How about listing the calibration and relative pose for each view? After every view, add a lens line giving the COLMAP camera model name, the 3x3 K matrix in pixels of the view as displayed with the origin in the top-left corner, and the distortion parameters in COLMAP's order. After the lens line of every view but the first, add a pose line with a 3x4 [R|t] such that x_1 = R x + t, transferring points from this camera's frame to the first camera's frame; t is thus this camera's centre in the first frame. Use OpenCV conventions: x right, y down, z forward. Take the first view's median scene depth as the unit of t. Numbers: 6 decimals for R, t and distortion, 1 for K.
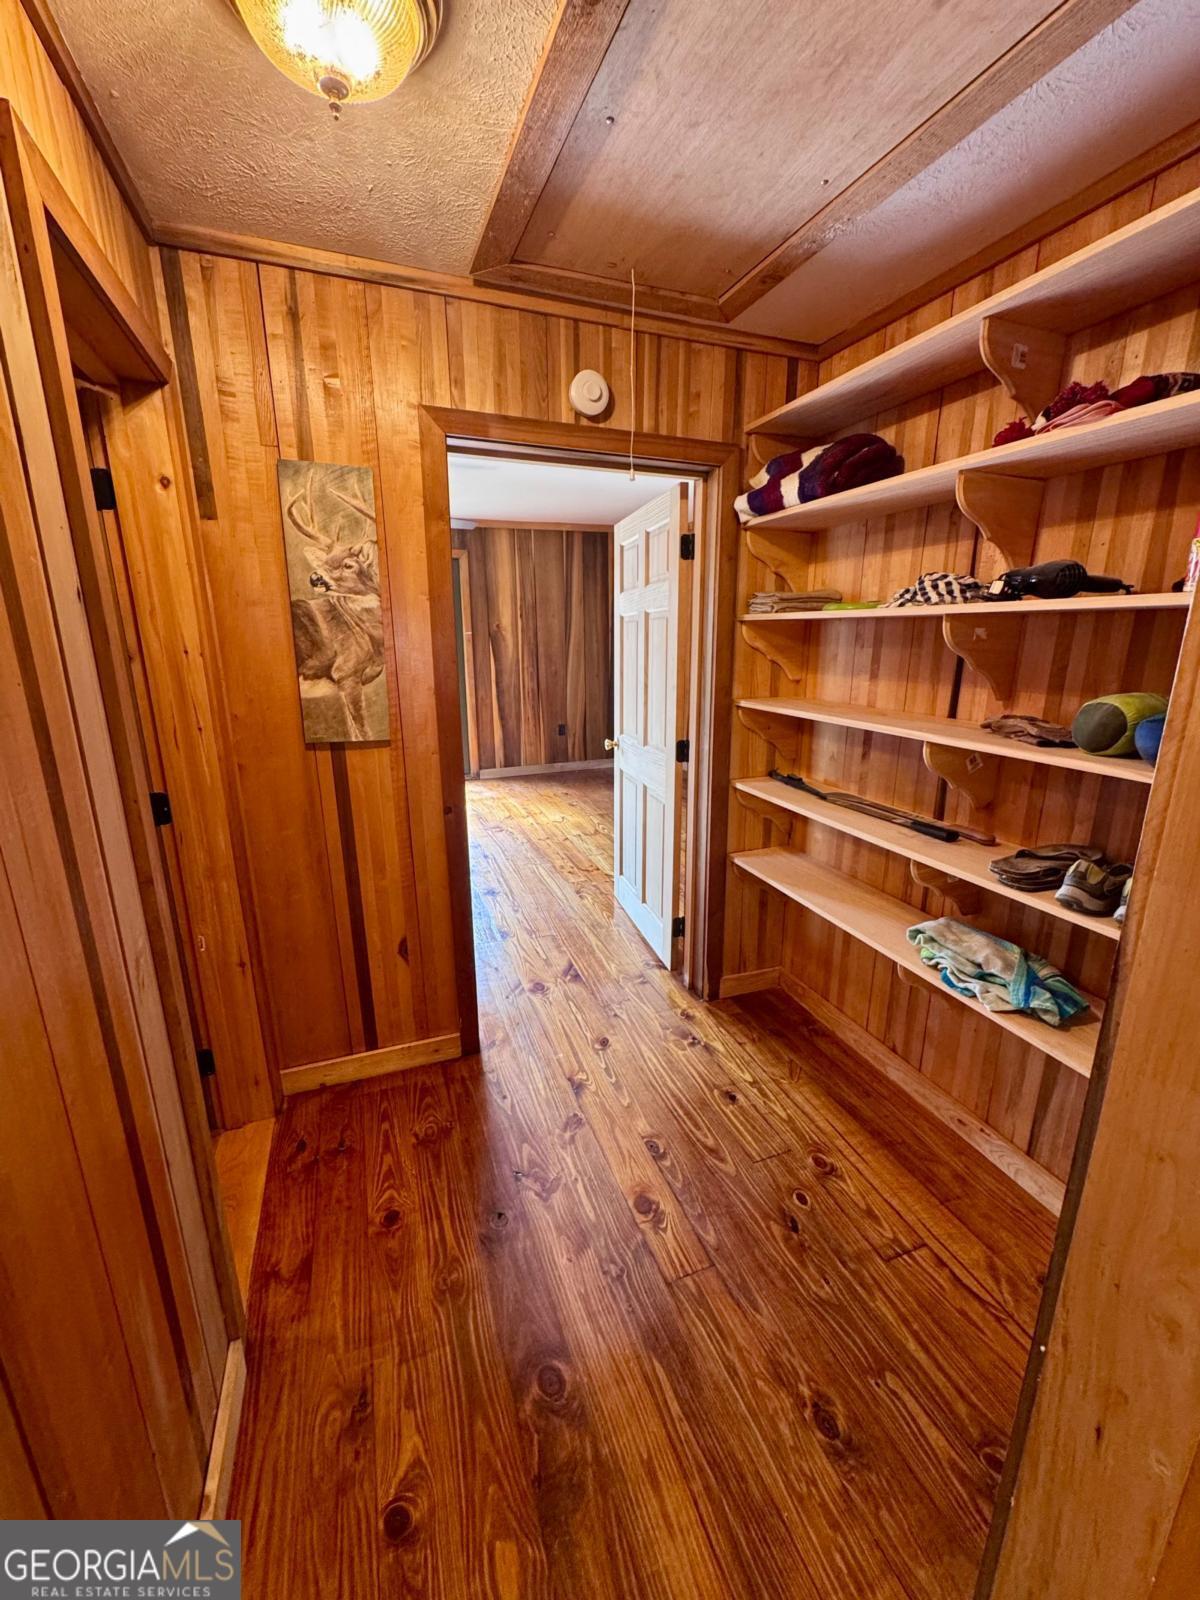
lens RADIAL K [[644.6, 0, 602.3], [0, 644.6, 802.8], [0, 0, 1]] dist [-0.003049, -0.000217]
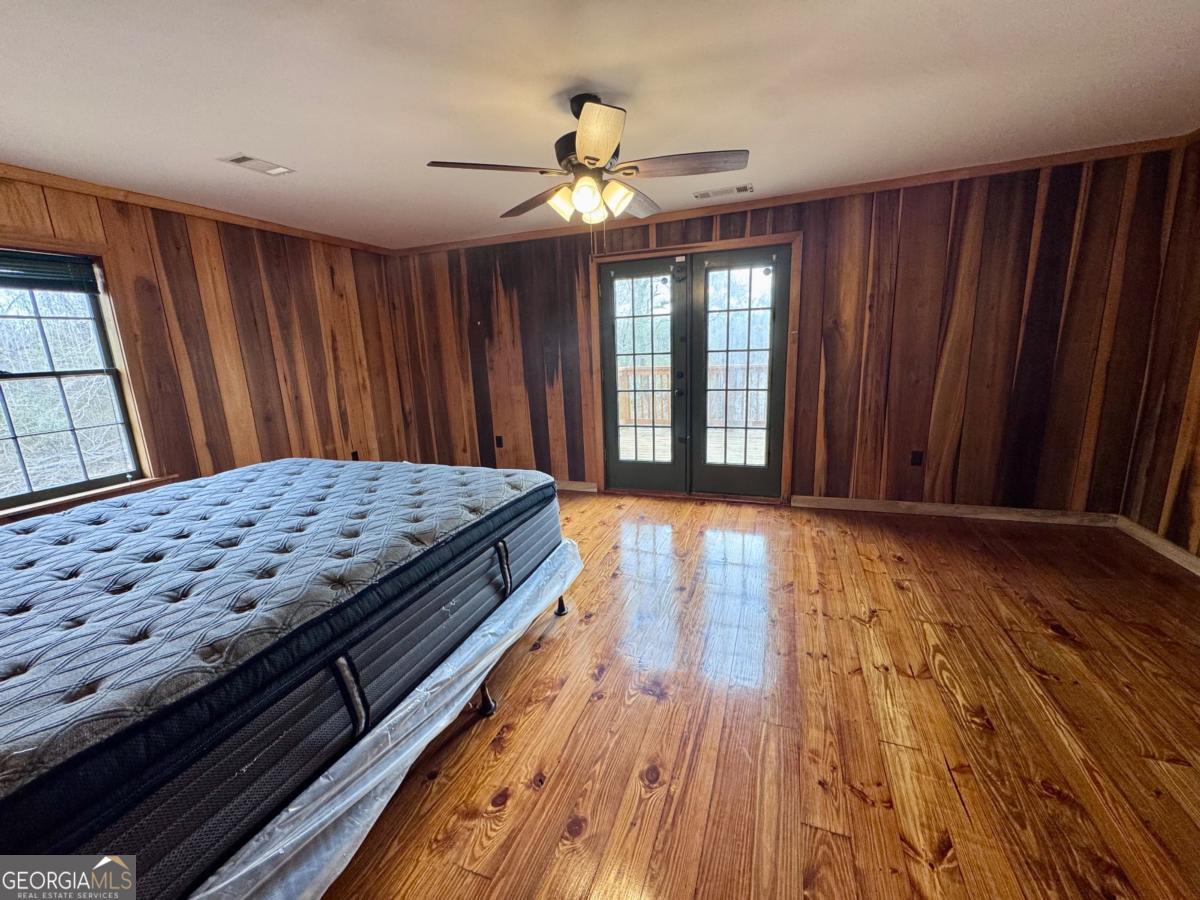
lens RADIAL K [[483.5, 0, 594.8], [0, 483.5, 454.9], [0, 0, 1]] dist [-0.003049, -0.000217]
pose [[0.749543, 0.116446, -0.651633, 0.021273], [-0.130690, 0.991062, 0.026775, -0.088108], [0.648926, 0.065093, 0.758062, 0.361299]]
